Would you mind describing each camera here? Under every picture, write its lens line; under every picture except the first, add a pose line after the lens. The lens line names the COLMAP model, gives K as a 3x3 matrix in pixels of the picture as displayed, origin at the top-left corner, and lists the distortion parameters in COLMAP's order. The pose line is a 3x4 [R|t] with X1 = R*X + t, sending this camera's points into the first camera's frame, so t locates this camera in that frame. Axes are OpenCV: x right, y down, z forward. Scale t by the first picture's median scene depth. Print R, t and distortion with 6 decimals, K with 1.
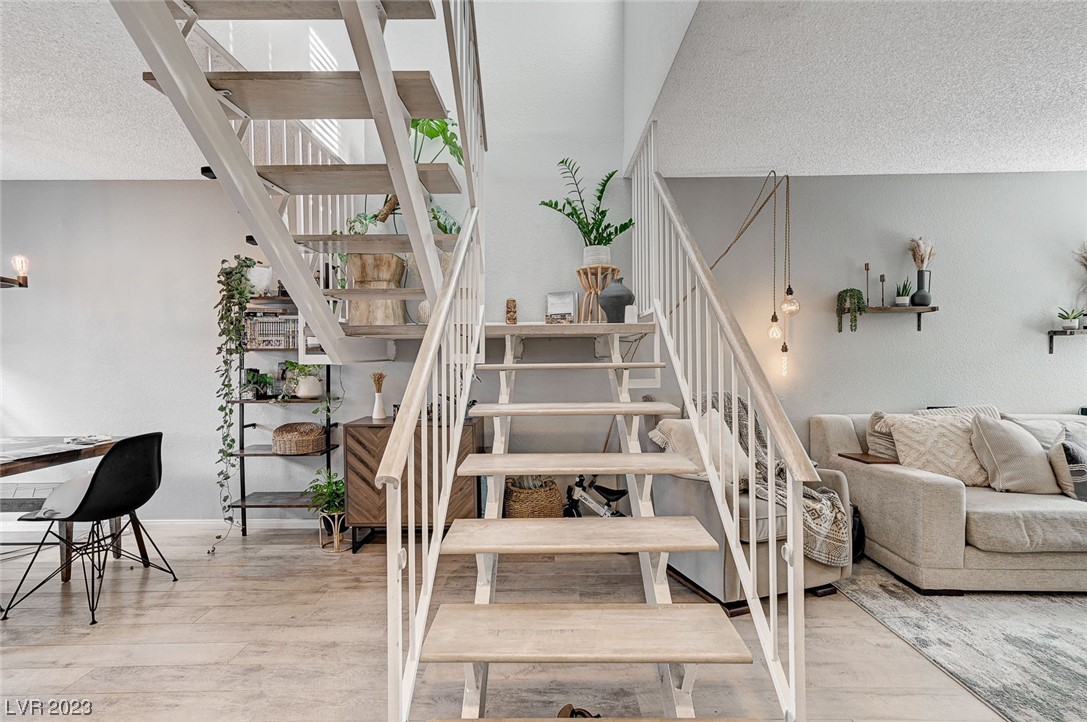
lens RADIAL K [[515.8, 0, 542.4], [0, 515.8, 366.3], [0, 0, 1]] dist [0.013536, 0.001104]
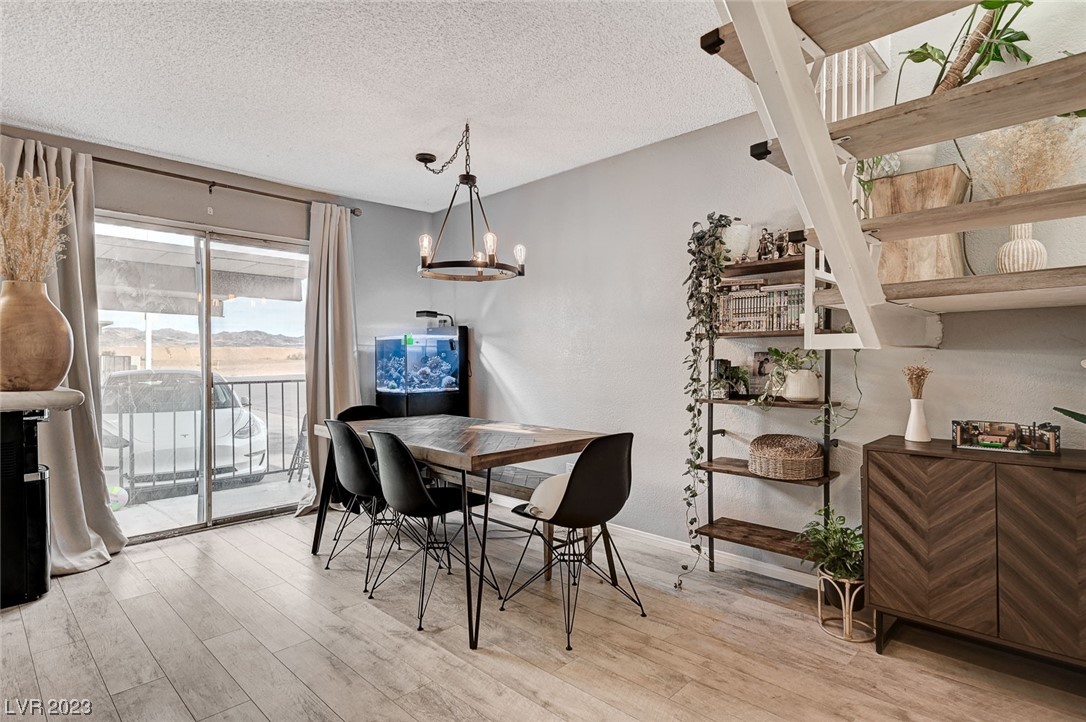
lens RADIAL K [[561.4, 0, 545.6], [0, 561.4, 363.0], [0, 0, 1]] dist [0.002830, 0.000695]
pose [[0.726097, 0.008115, -0.687544, -0.183222], [-0.014265, 0.999893, -0.003264, 0.017243], [0.687444, 0.012178, 0.726135, 0.213863]]
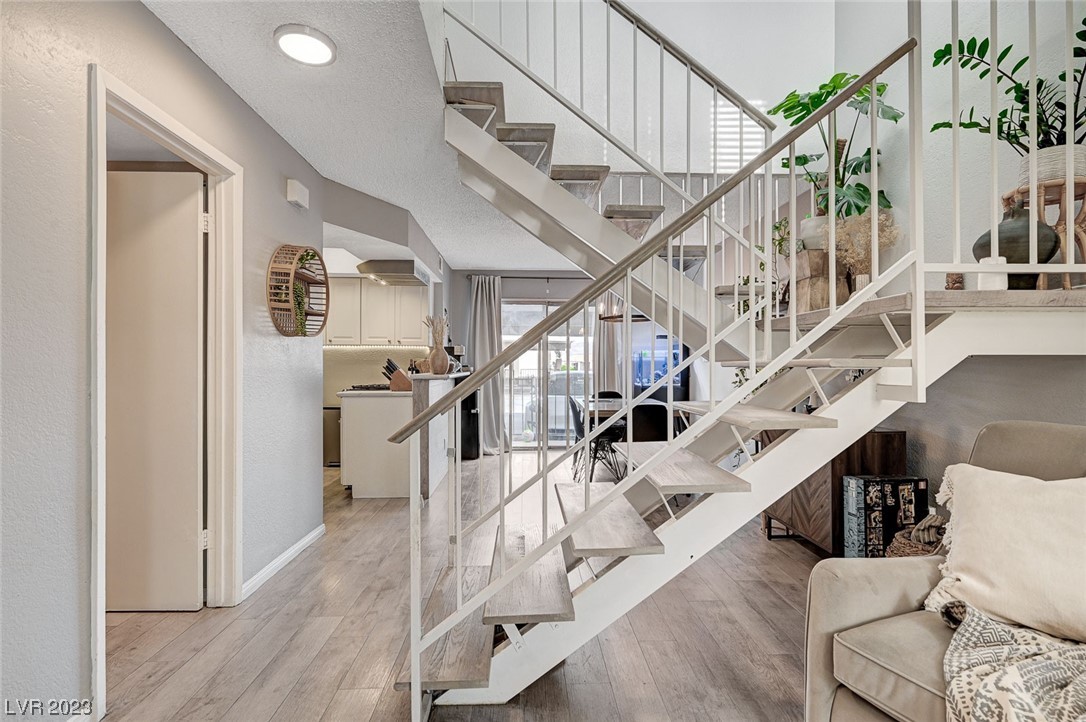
lens RADIAL K [[524.4, 0, 546.3], [0, 524.4, 365.7], [0, 0, 1]] dist [0.001237, 0.000346]
pose [[0.051077, 0.007227, -0.998669, 0.669147], [-0.017898, 0.999820, 0.006320, 0.003606], [0.998534, 0.017552, 0.051197, 0.461679]]
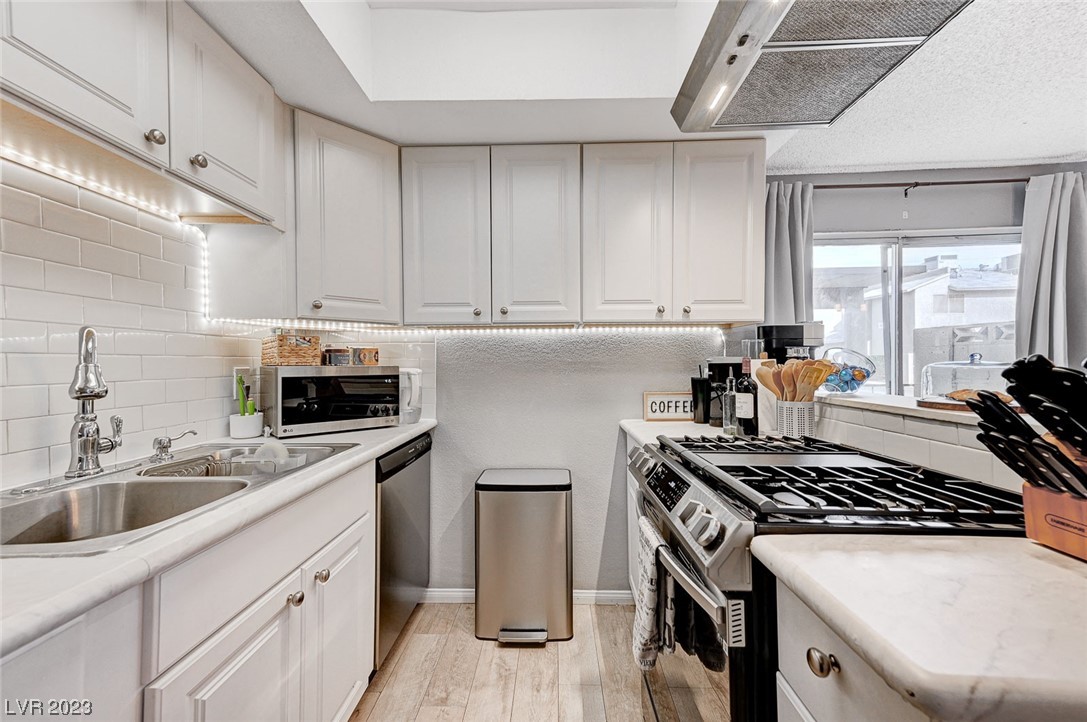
lens RADIAL K [[420.6, 0, 541.8], [0, 420.6, 364.7], [0, 0, 1]] dist [0.024980, 0.000228]
pose [[-0.022442, 0.016645, -0.999610, -0.603351], [-0.011599, 0.999790, 0.016908, 0.001616], [0.999681, 0.011974, -0.022245, -0.121130]]
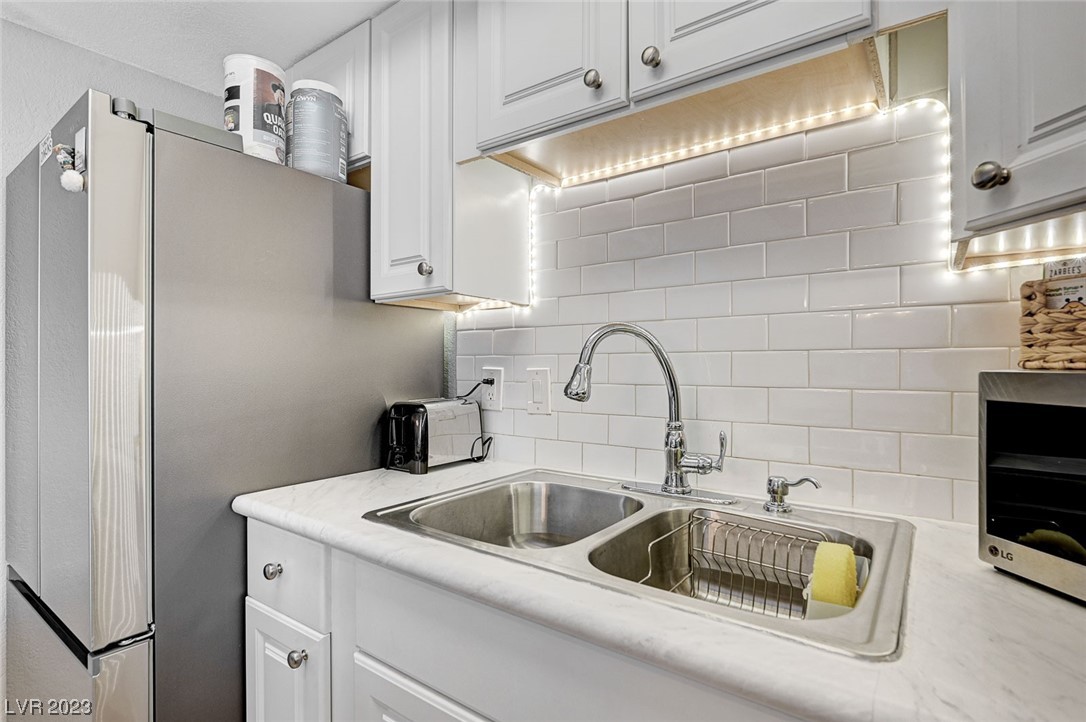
lens RADIAL K [[524.4, 0, 546.3], [0, 524.4, 365.7], [0, 0, 1]] dist [0.001237, 0.000346]
pose [[-0.812740, 0.007984, 0.582572, -1.054231], [0.016706, 0.999814, 0.009604, 0.007538], [-0.582387, 0.017538, -0.812722, -0.144521]]
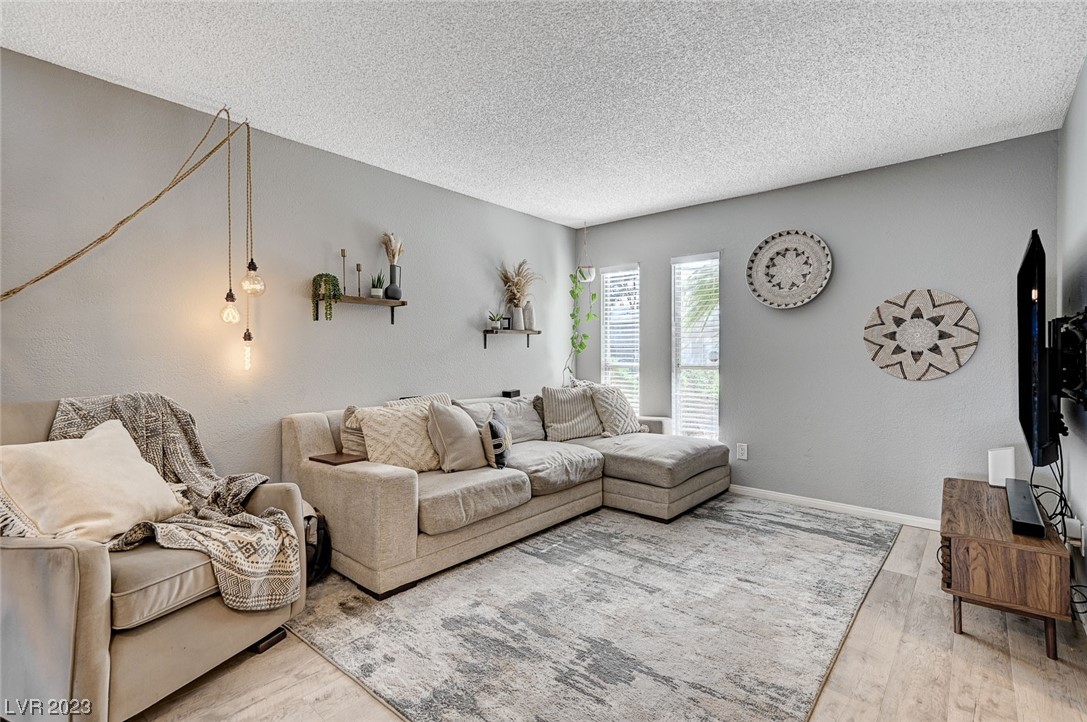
lens RADIAL K [[499.3, 0, 541.4], [0, 499.3, 360.0], [0, 0, 1]] dist [0.017870, 0.000203]
pose [[0.651612, -0.000516, 0.758552, 0.182899], [0.009983, 0.999919, -0.007895, 0.014476], [-0.758487, 0.012717, 0.651565, 0.146976]]
